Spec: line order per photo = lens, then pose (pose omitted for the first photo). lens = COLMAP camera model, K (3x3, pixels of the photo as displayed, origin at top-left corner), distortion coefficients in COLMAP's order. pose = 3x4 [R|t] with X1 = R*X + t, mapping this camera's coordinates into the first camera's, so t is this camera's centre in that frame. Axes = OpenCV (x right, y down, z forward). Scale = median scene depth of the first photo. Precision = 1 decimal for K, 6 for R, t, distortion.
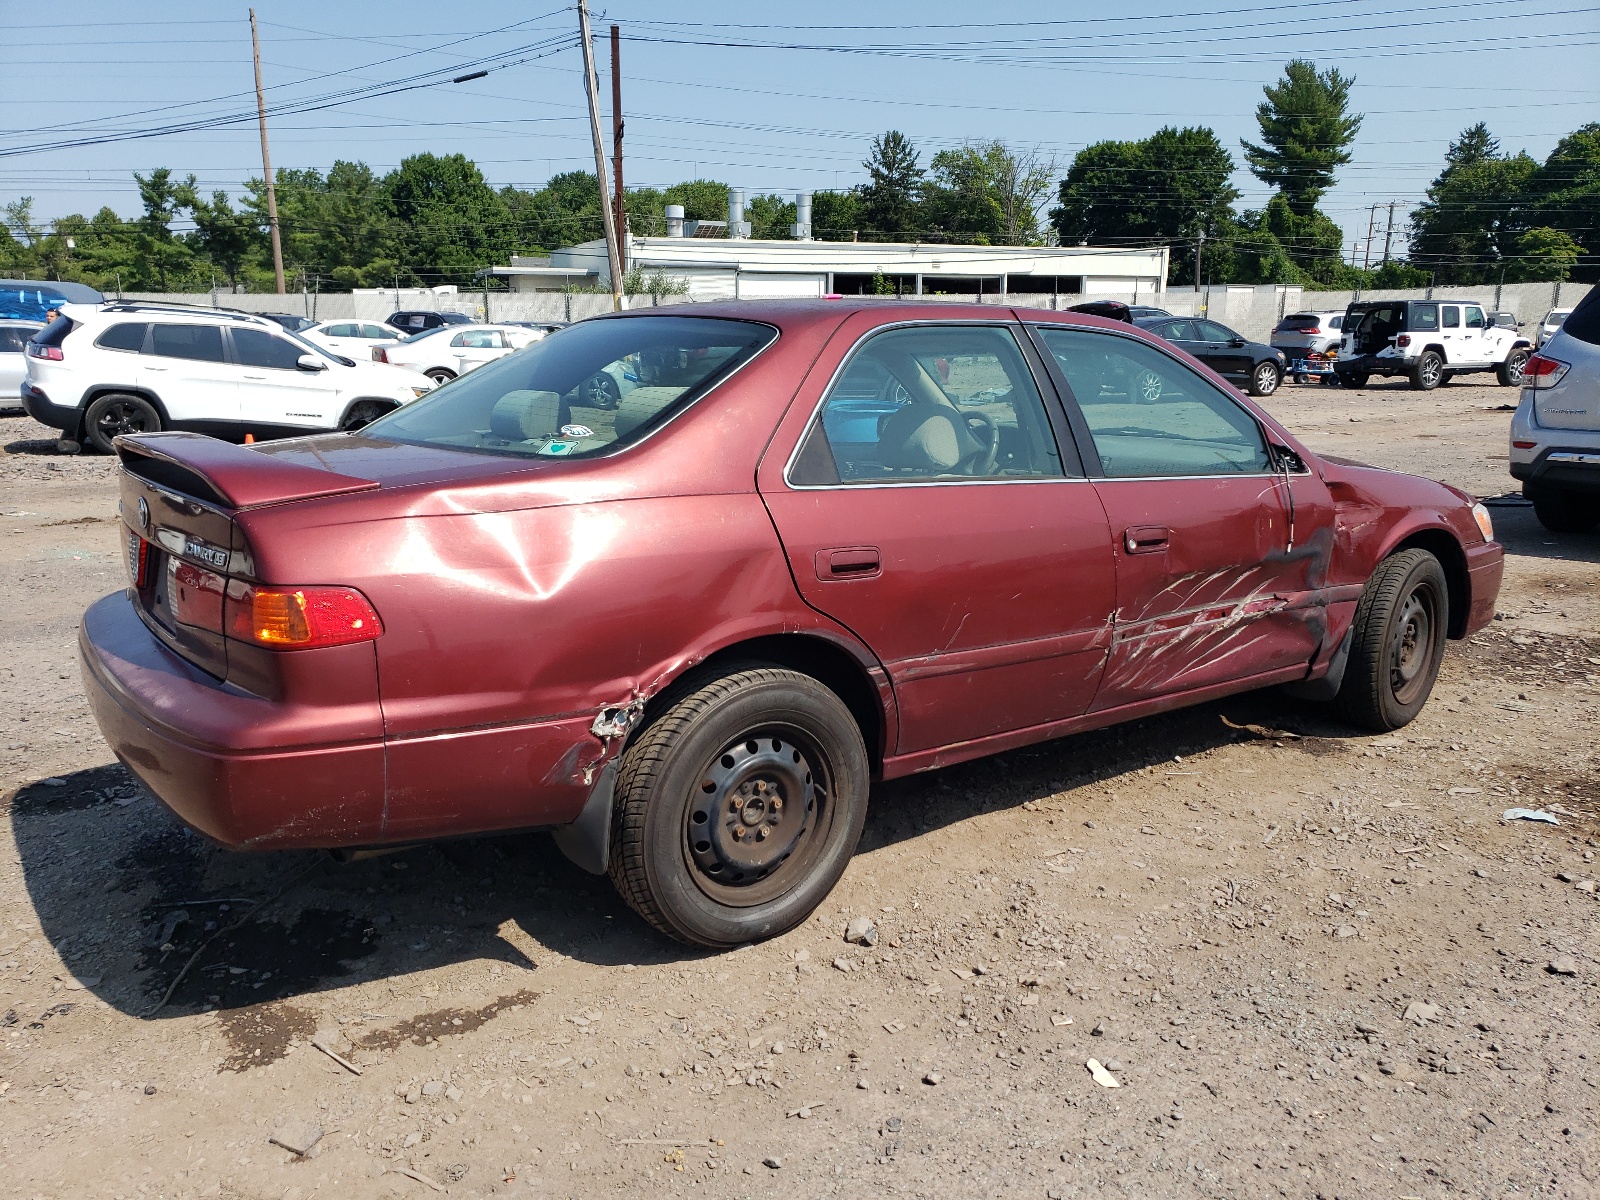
lens RADIAL K [[1286.5, 0, 780.0], [0, 1286.5, 600.7], [0, 0, 1]] dist [0.048783, 0.002263]
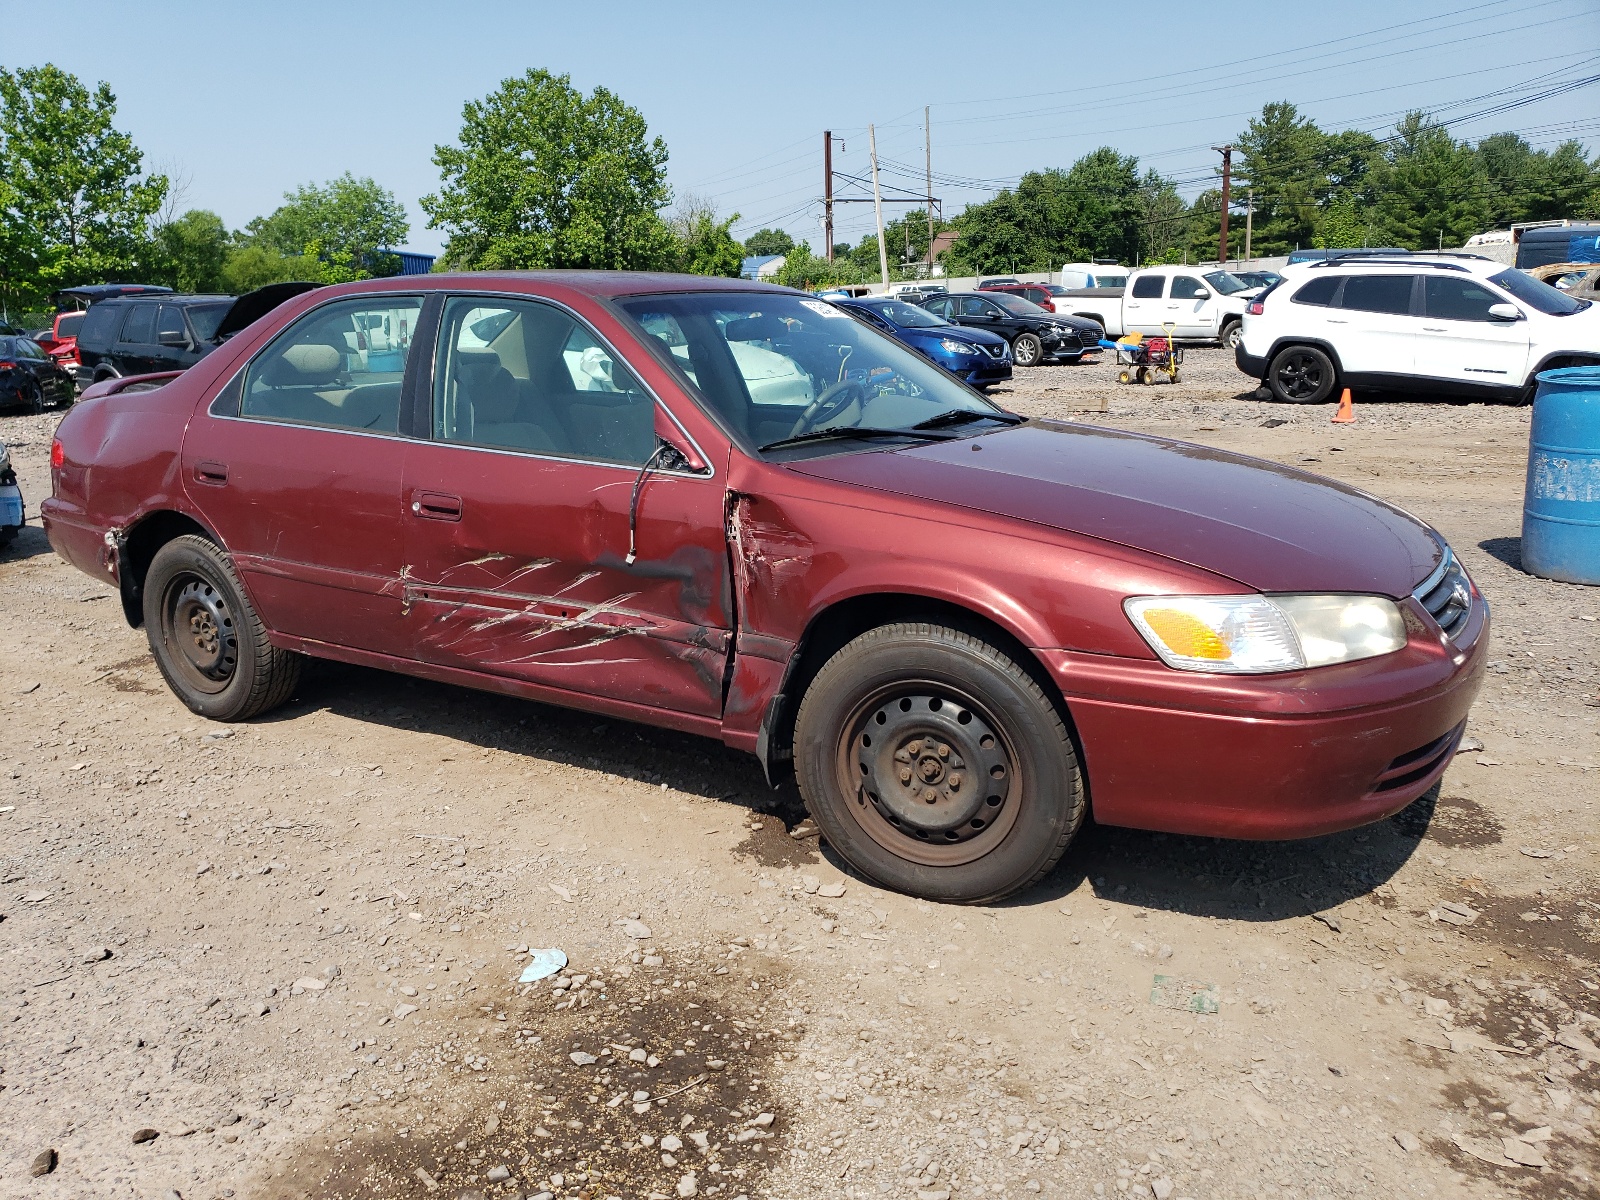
lens RADIAL K [[1286.5, 0, 780.0], [0, 1286.5, 600.7], [0, 0, 1]] dist [0.048783, 0.002263]
pose [[0.368230, 0.200389, -0.907883, 0.333934], [-0.164962, 0.975085, 0.148314, -0.042948], [0.914983, 0.095153, 0.392112, 0.217547]]
